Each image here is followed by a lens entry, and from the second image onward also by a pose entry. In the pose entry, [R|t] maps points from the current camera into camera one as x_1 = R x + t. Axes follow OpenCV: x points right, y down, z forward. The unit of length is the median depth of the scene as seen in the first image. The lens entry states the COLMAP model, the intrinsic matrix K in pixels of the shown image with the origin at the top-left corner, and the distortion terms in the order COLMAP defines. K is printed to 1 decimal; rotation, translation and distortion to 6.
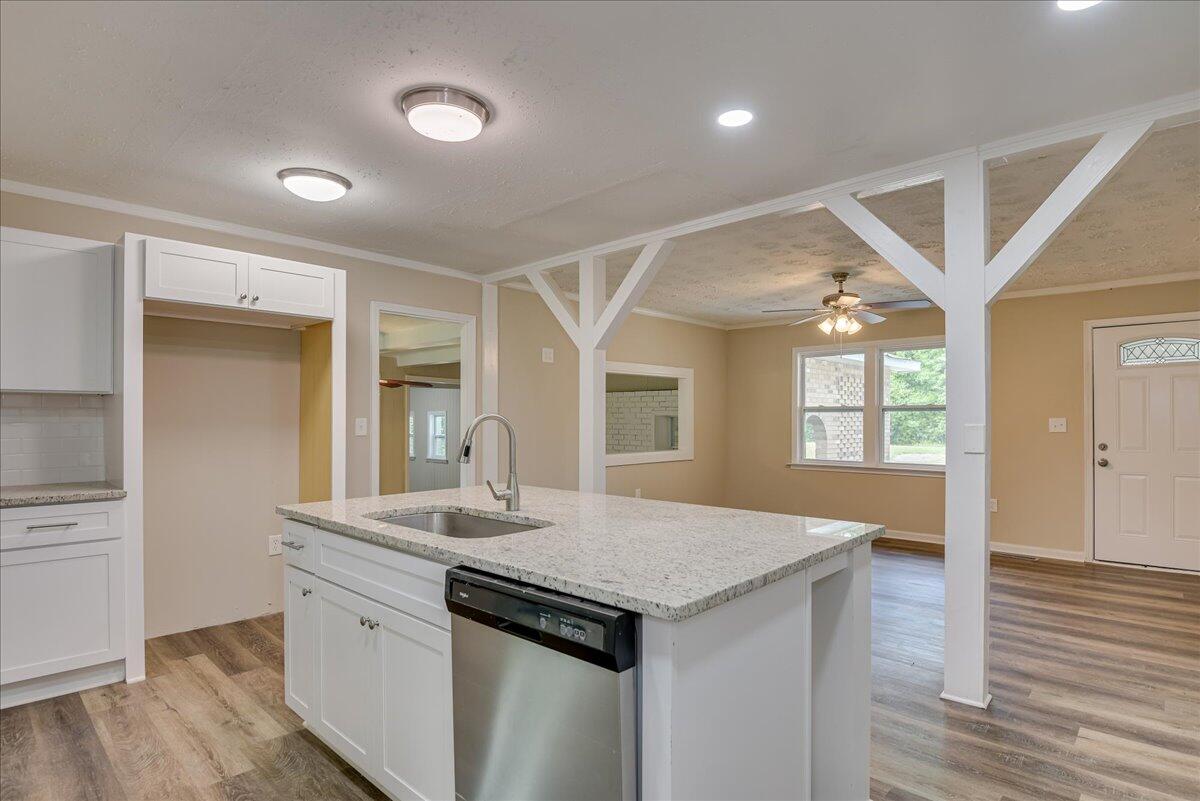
lens RADIAL K [[563.1, 0, 600.0], [0, 563.1, 421.2], [0, 0, 1]] dist [-0.034266, -0.000145]
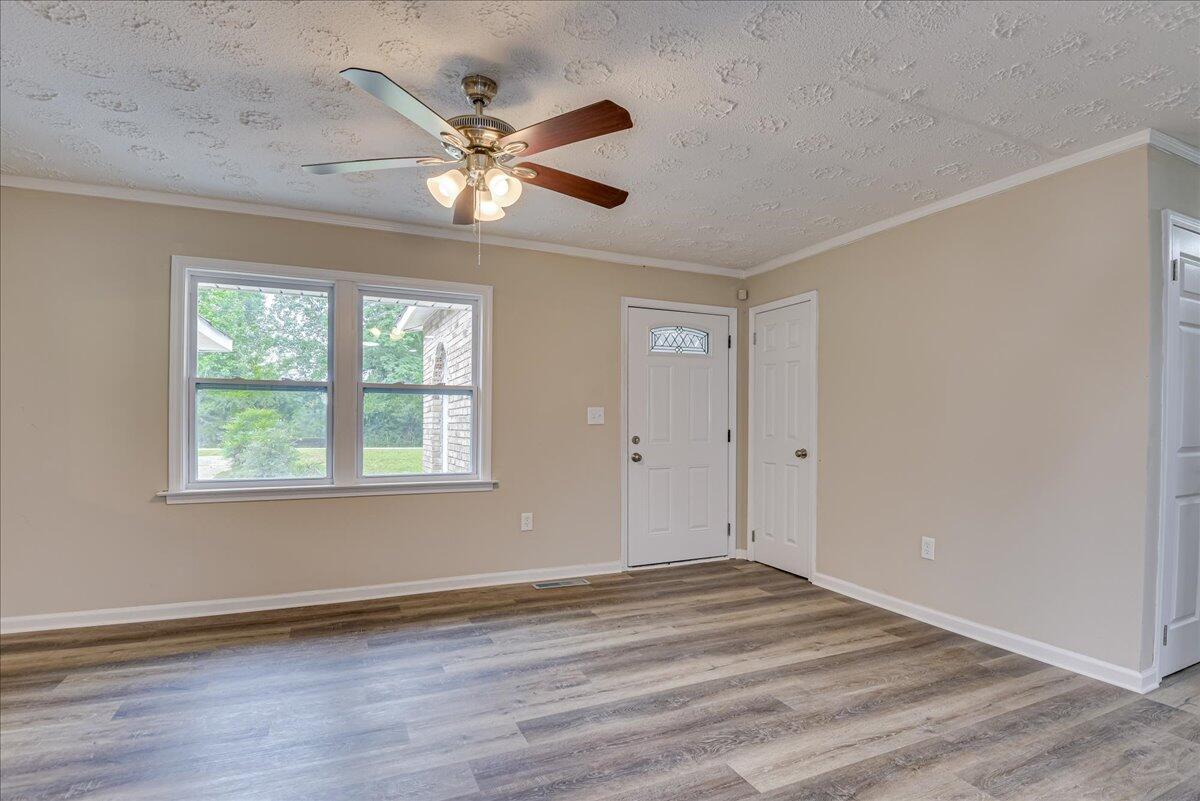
lens RADIAL K [[563.1, 0, 600.0], [0, 563.1, 421.2], [0, 0, 1]] dist [-0.034266, -0.000145]
pose [[0.333702, 0.003017, 0.942674, 0.027553], [-0.006654, 0.999978, -0.000845, 0.016934], [-0.942655, -0.005991, 0.333714, 0.735822]]
